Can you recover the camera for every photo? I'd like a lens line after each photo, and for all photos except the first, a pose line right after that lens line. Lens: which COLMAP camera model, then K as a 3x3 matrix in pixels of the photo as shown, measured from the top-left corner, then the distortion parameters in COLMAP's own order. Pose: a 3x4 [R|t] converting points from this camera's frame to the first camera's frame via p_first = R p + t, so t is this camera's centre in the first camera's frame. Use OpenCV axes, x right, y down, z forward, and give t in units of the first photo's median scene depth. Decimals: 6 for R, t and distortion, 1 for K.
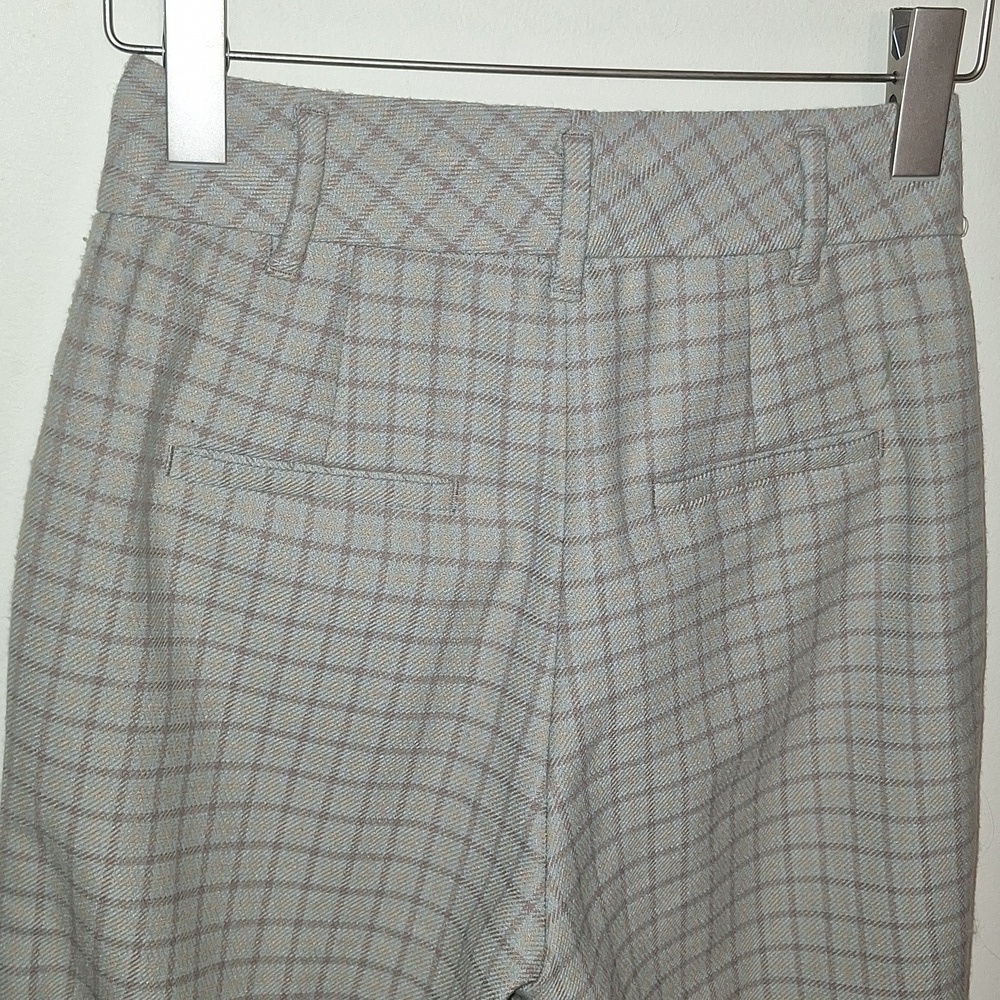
lens RADIAL K [[1579.9, 0, 500.0], [0, 1579.9, 500.0], [0, 0, 1]] dist [0.180796, -0.026822]
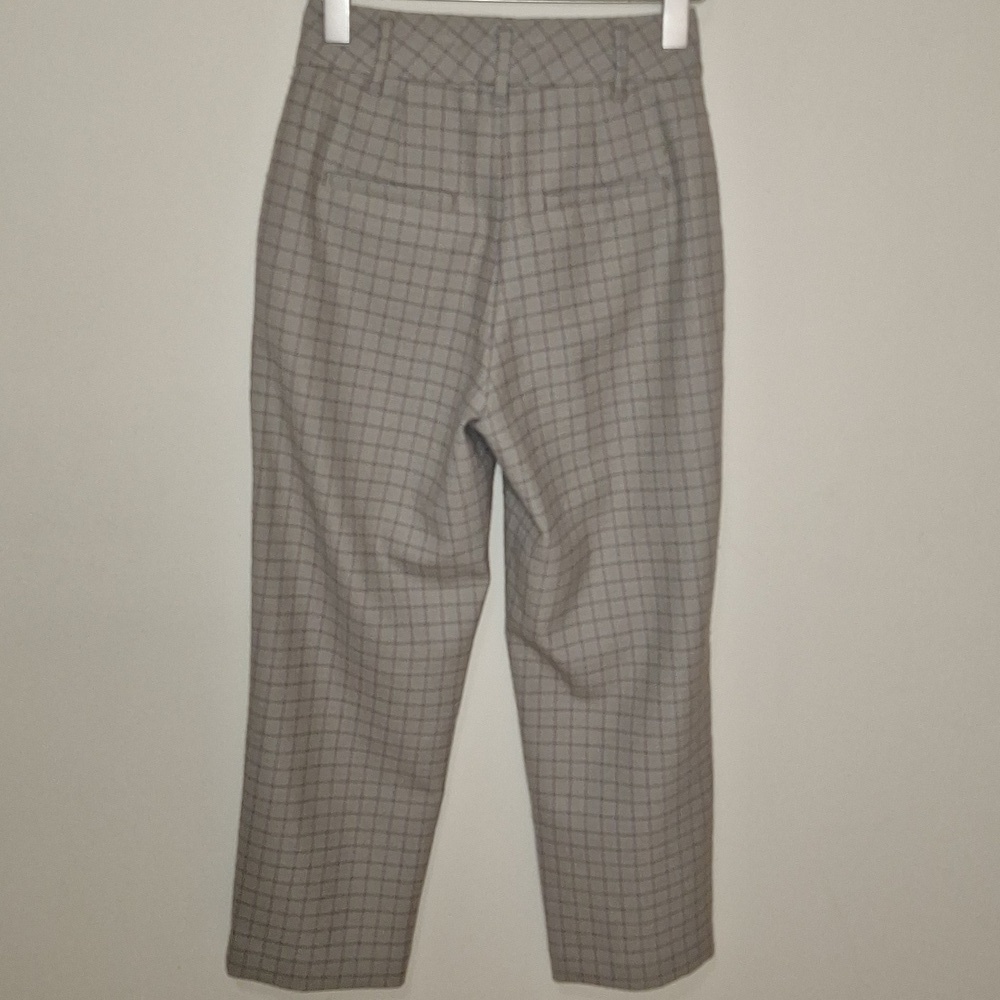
lens RADIAL K [[1579.9, 0, 500.0], [0, 1579.9, 500.0], [0, 0, 1]] dist [0.180796, -0.026822]
pose [[0.979609, 0.029066, -0.198800, 0.491943], [-0.034190, 0.999165, -0.022388, 0.465467], [0.197983, 0.028729, 0.979784, -1.139378]]
